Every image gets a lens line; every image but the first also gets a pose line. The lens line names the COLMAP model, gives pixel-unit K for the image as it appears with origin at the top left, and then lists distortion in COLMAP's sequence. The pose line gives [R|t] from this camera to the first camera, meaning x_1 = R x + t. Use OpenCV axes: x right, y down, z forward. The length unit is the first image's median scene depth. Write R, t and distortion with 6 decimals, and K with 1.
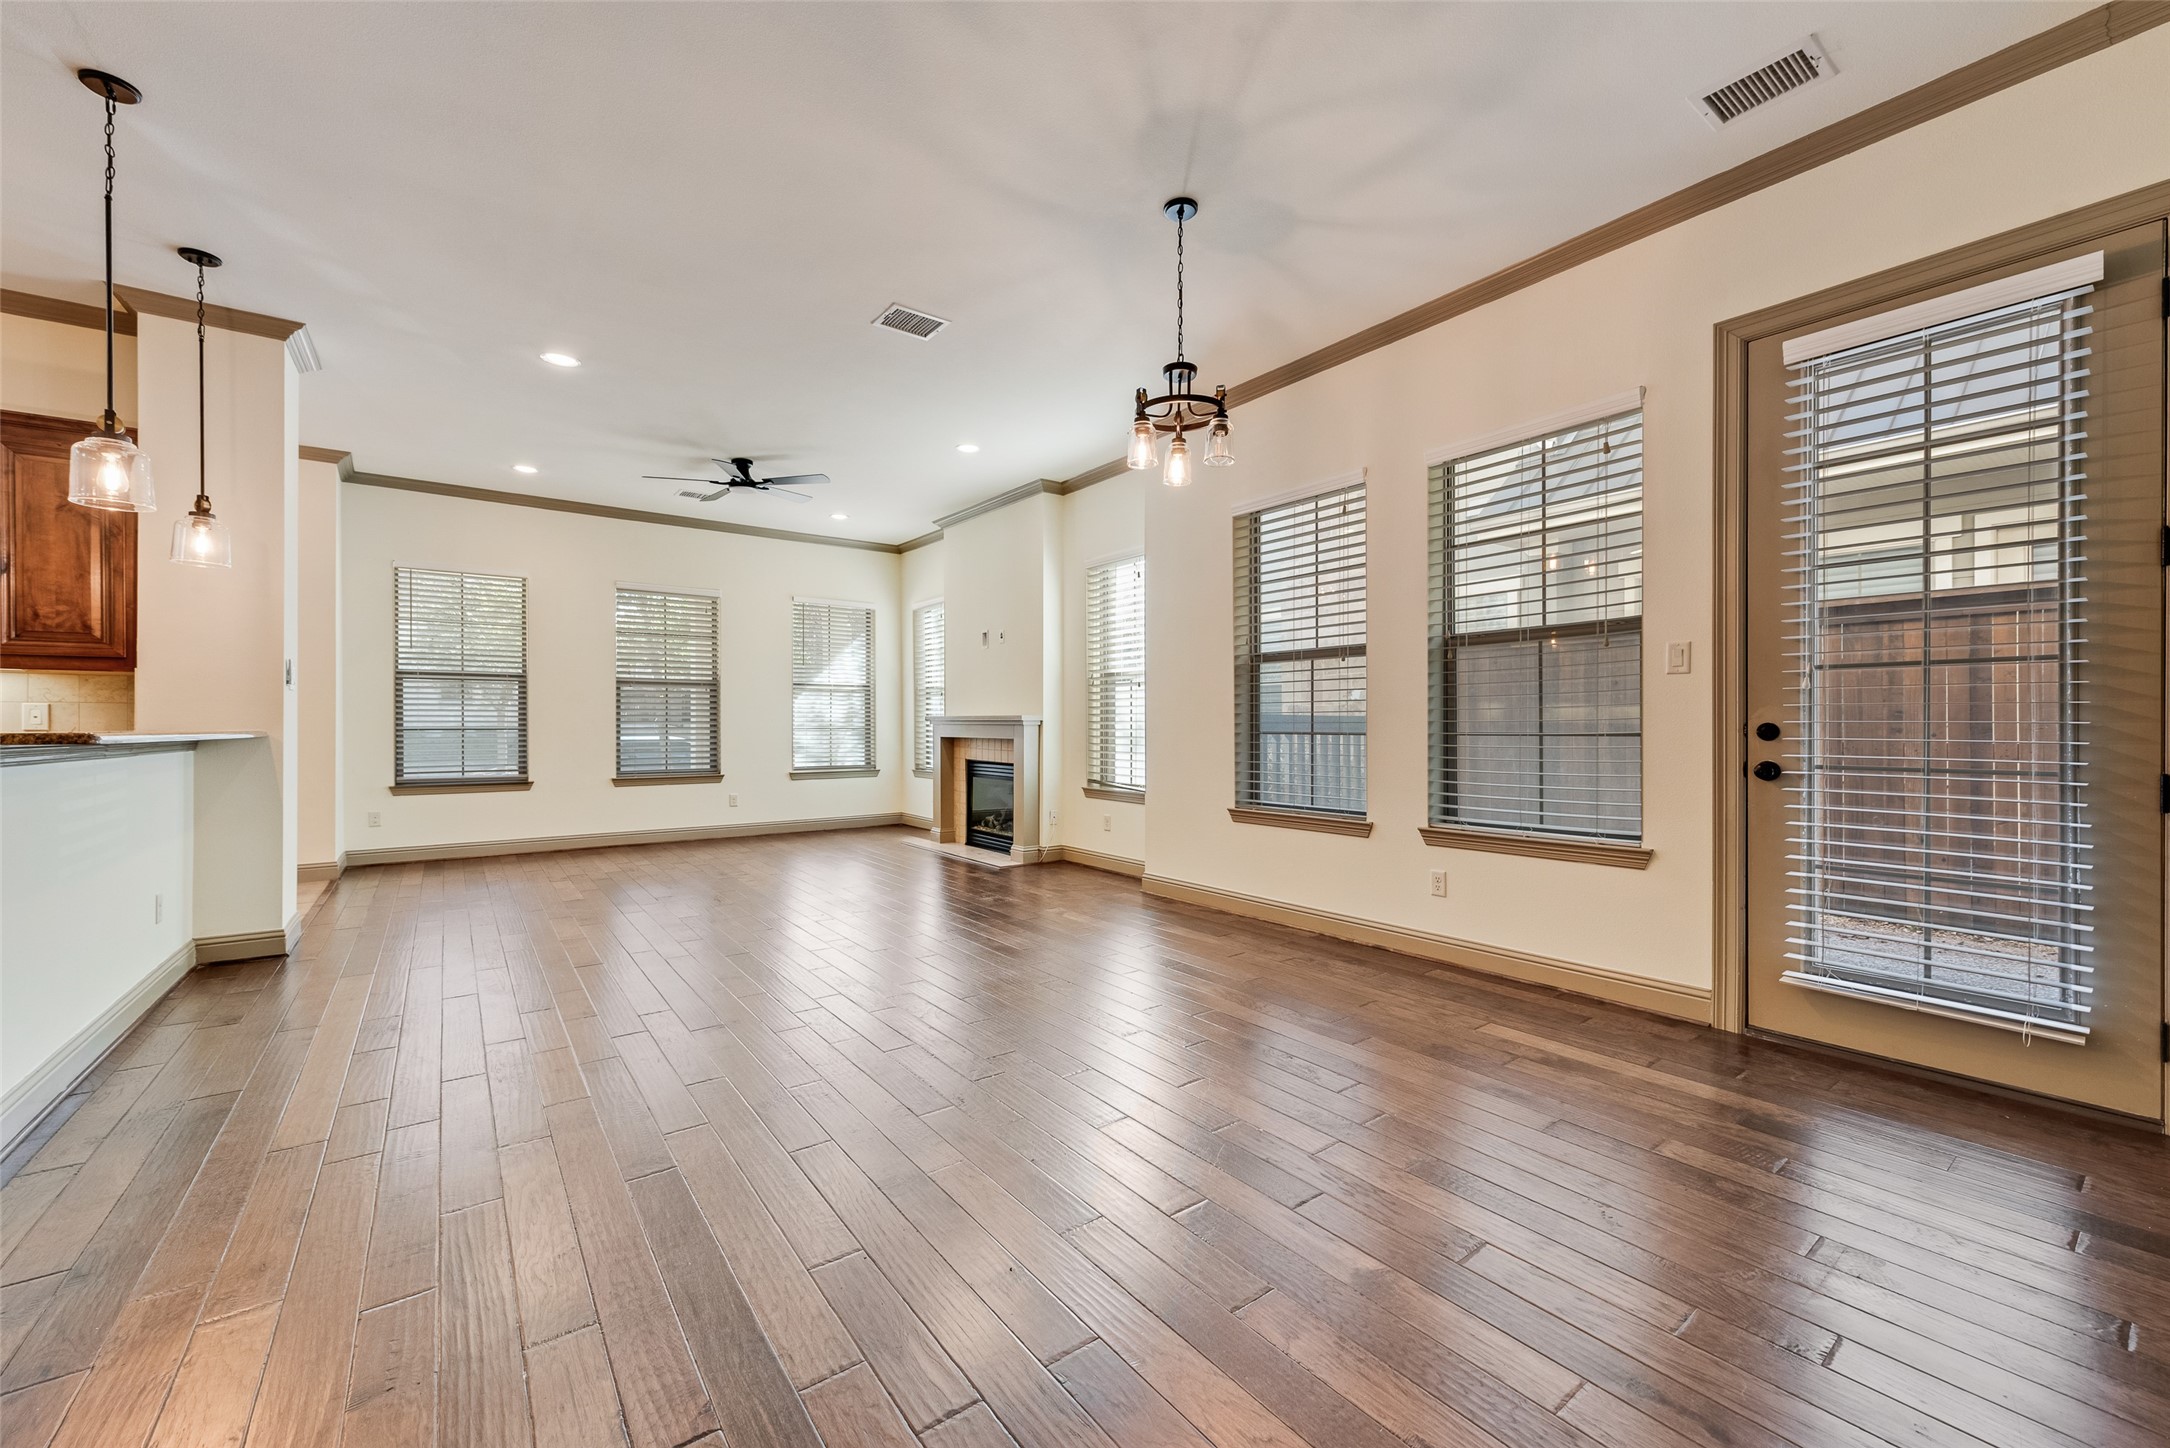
lens RADIAL K [[842.0, 0, 1068.7], [0, 842.0, 723.5], [0, 0, 1]] dist [0.003569, -0.000085]
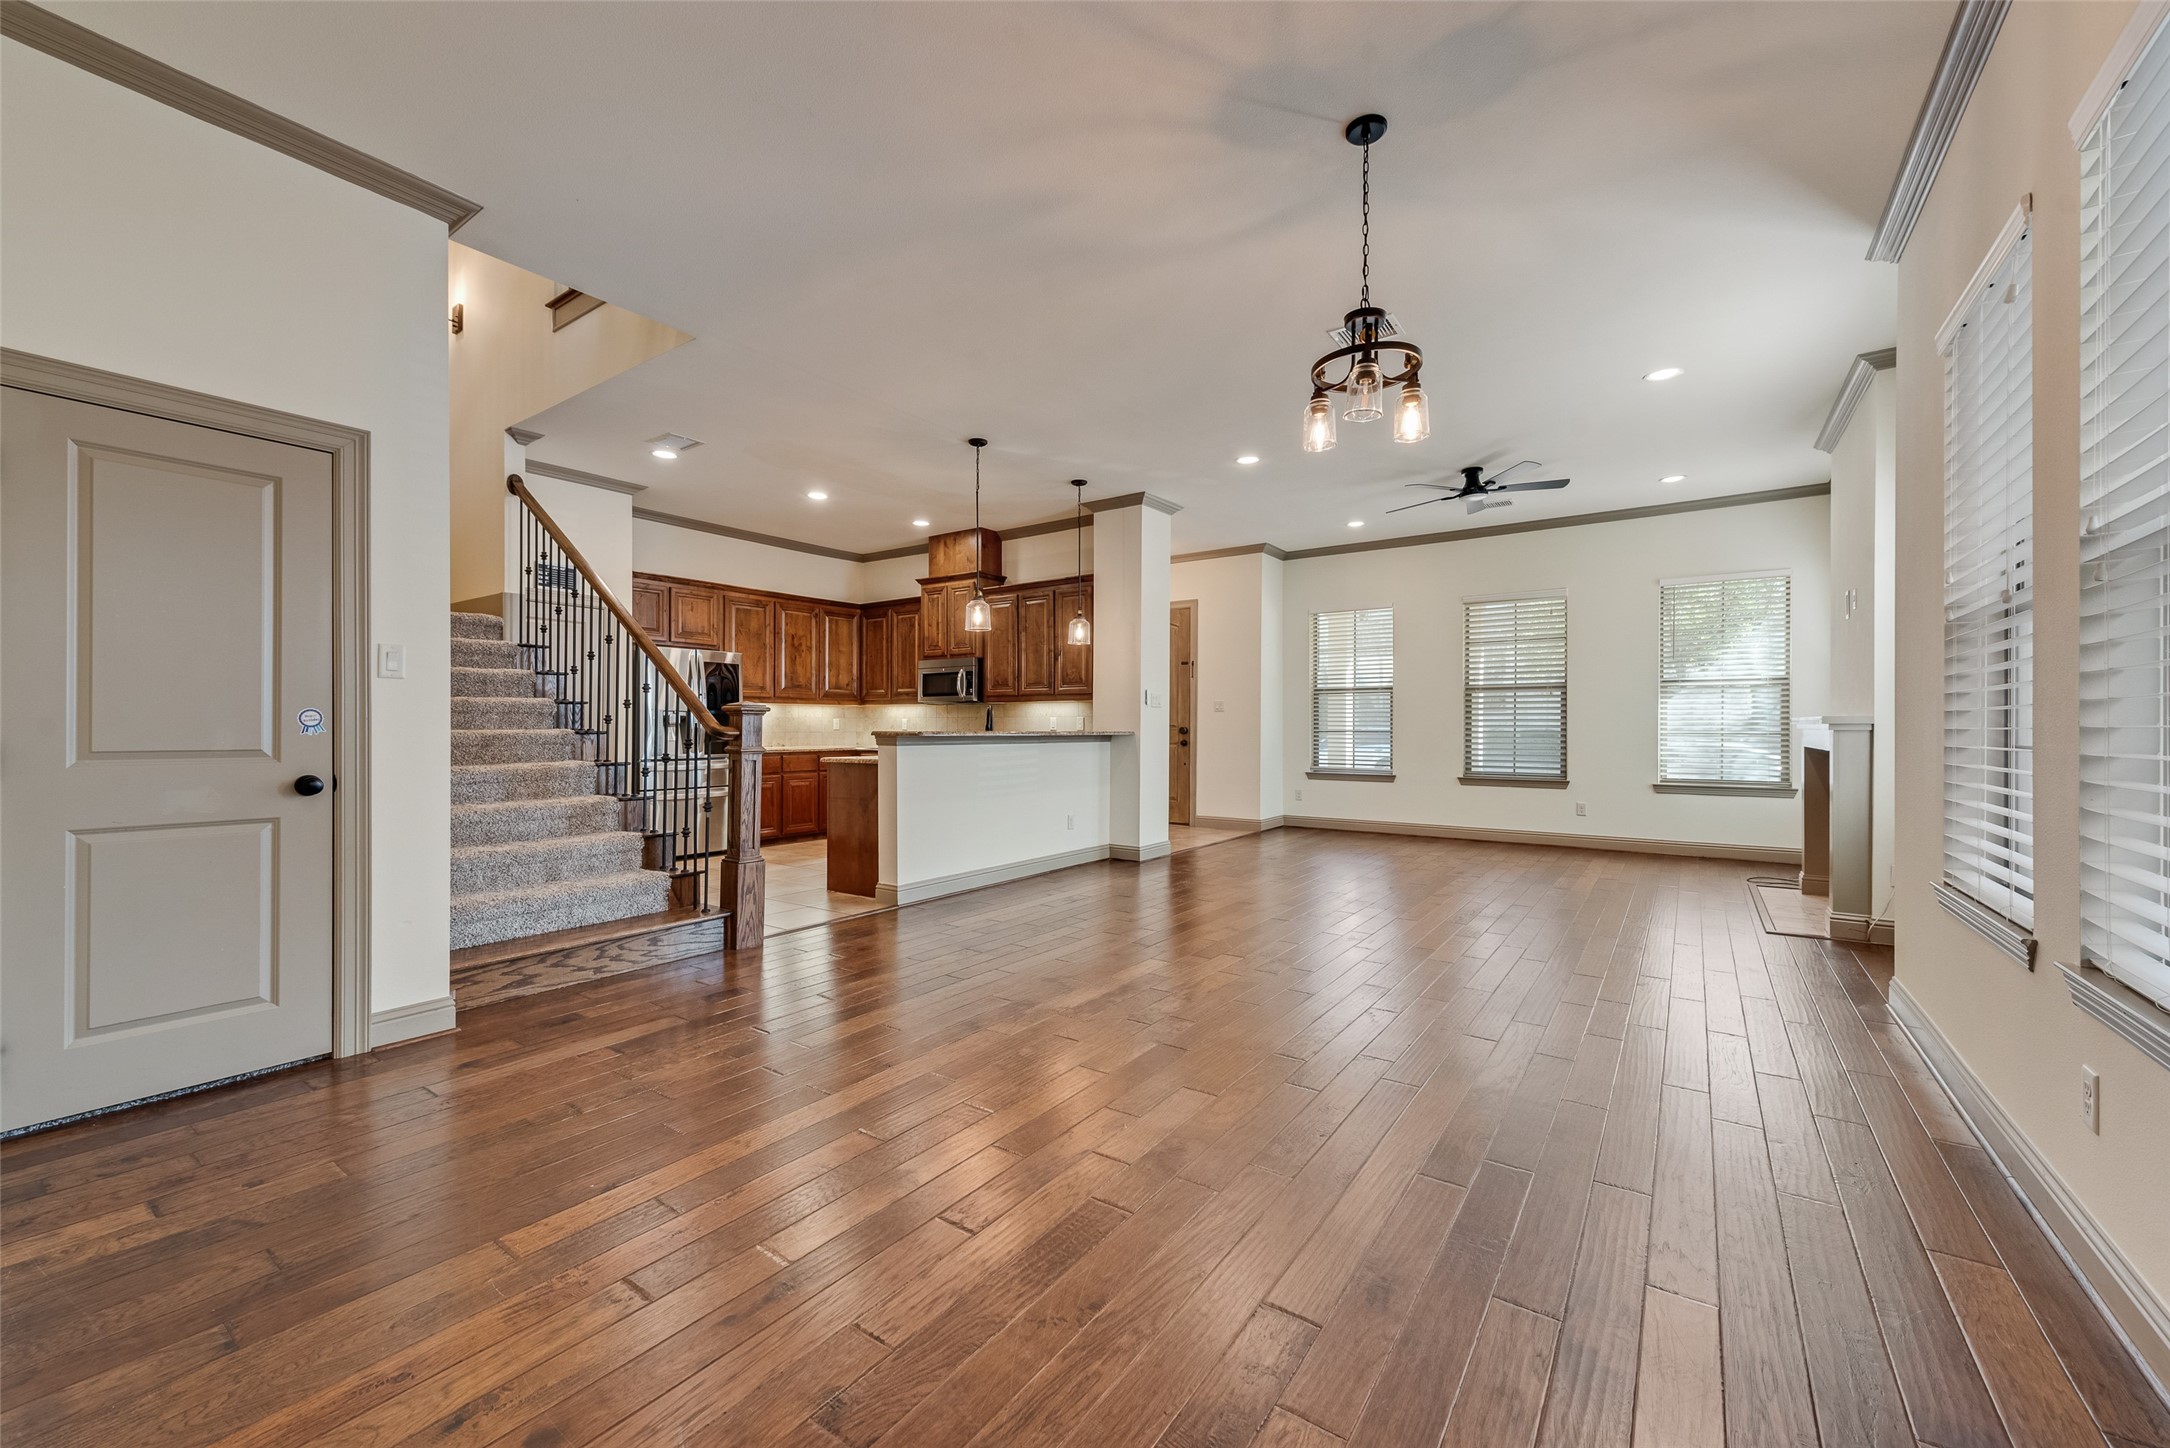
lens RADIAL K [[842.0, 0, 1067.8], [0, 842.0, 725.3], [0, 0, 1]] dist [0.003569, -0.000085]
pose [[0.295964, -0.000036, -0.955199, 0.355886], [-0.001444, 0.999999, -0.000485, -0.001163], [0.955198, 0.001523, 0.295963, 0.188454]]
